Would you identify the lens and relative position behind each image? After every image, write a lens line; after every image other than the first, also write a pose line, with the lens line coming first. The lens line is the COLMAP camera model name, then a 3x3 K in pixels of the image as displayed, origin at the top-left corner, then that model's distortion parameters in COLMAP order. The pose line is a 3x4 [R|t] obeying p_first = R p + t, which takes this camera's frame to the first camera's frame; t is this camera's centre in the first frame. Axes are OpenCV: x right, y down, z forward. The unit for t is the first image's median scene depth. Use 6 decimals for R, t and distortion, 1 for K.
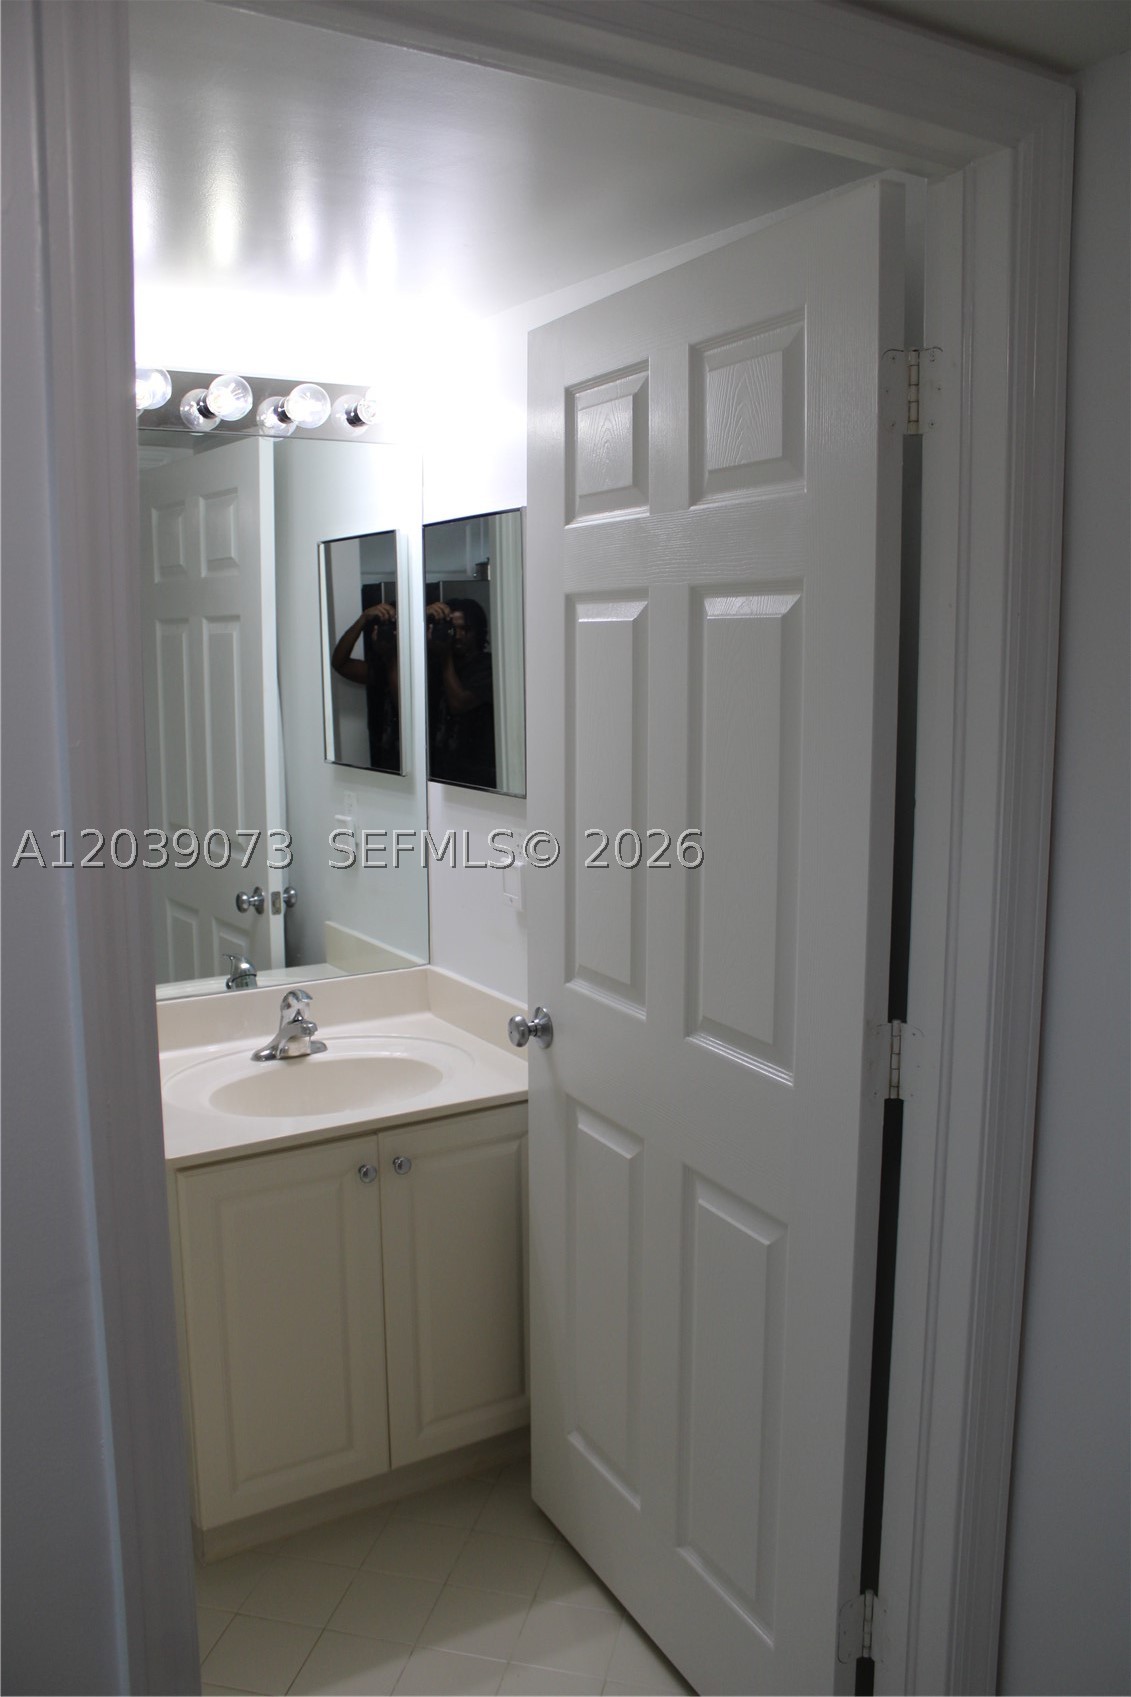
lens RADIAL K [[1411.7, 0, 564.2], [0, 1411.7, 847.5], [0, 0, 1]] dist [-0.153330, 0.114081]
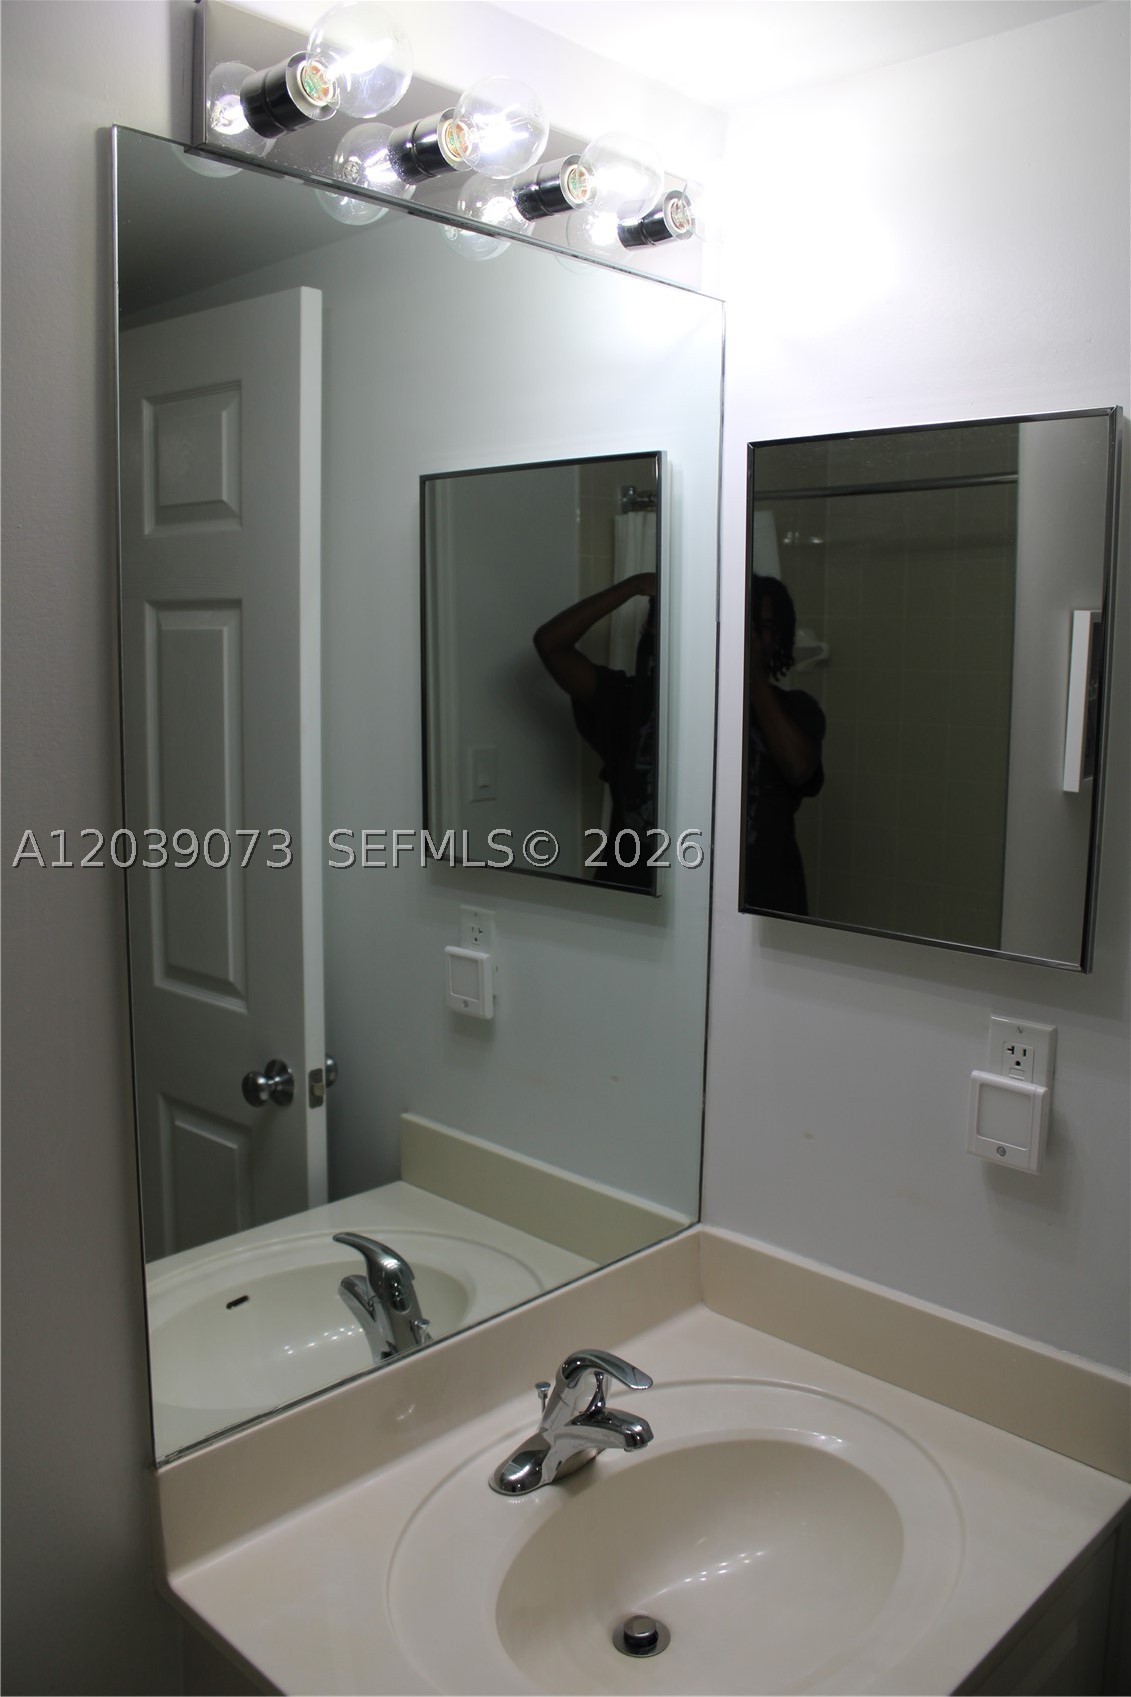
lens RADIAL K [[1411.7, 0, 598.7], [0, 1411.7, 860.0], [0, 0, 1]] dist [-0.153330, 0.114081]
pose [[0.966505, -0.015101, 0.256204, -0.240169], [0.013894, 0.999882, 0.006521, -0.059157], [-0.256272, -0.002743, 0.966601, 0.399235]]
